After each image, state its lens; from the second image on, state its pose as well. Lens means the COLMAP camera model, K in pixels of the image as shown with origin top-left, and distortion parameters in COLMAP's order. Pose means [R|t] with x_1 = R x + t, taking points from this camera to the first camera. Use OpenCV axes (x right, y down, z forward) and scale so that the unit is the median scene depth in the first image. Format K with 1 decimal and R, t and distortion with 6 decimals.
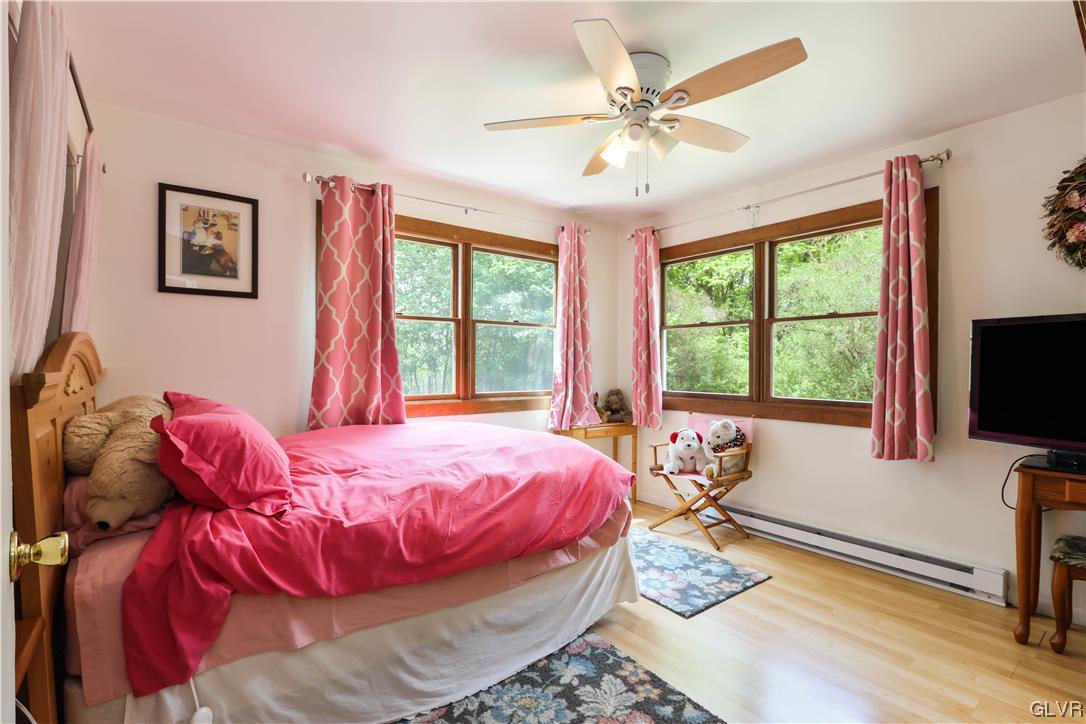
lens RADIAL K [[502.3, 0, 538.2], [0, 502.3, 362.7], [0, 0, 1]] dist [-0.011537, 0.002081]
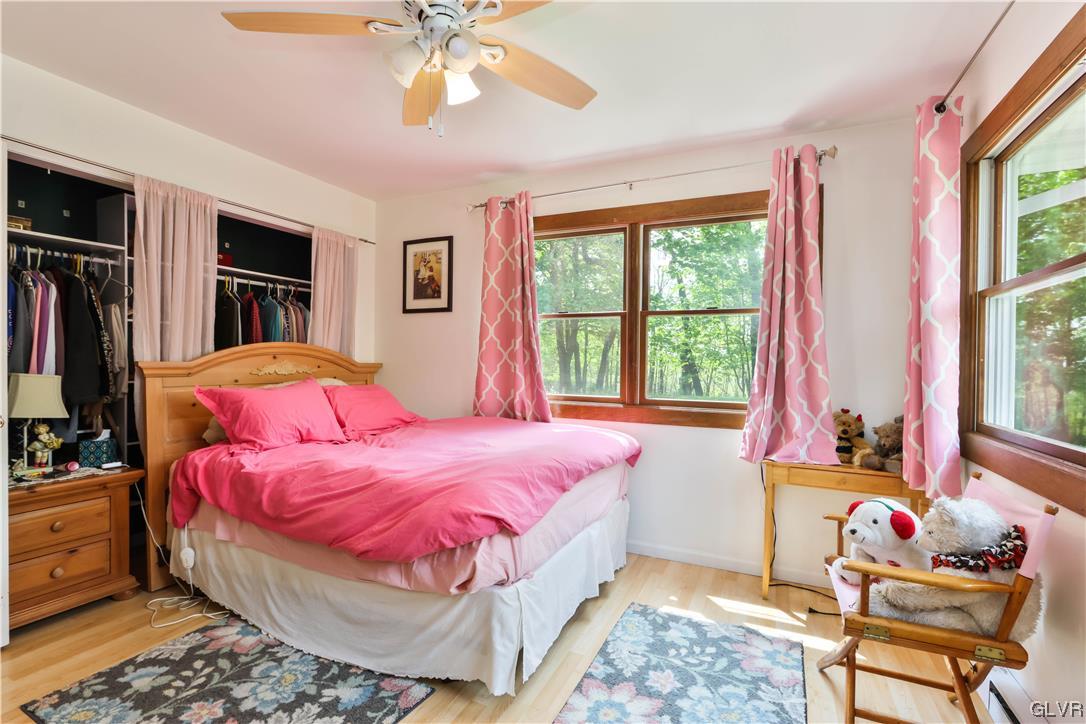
lens RADIAL K [[502.3, 0, 539.2], [0, 502.3, 364.0], [0, 0, 1]] dist [-0.011537, 0.002081]
pose [[0.462819, 0.005888, -0.886433, 0.722795], [-0.011679, 0.999932, 0.000544, 0.005236], [0.886376, 0.010101, 0.462856, 0.612533]]
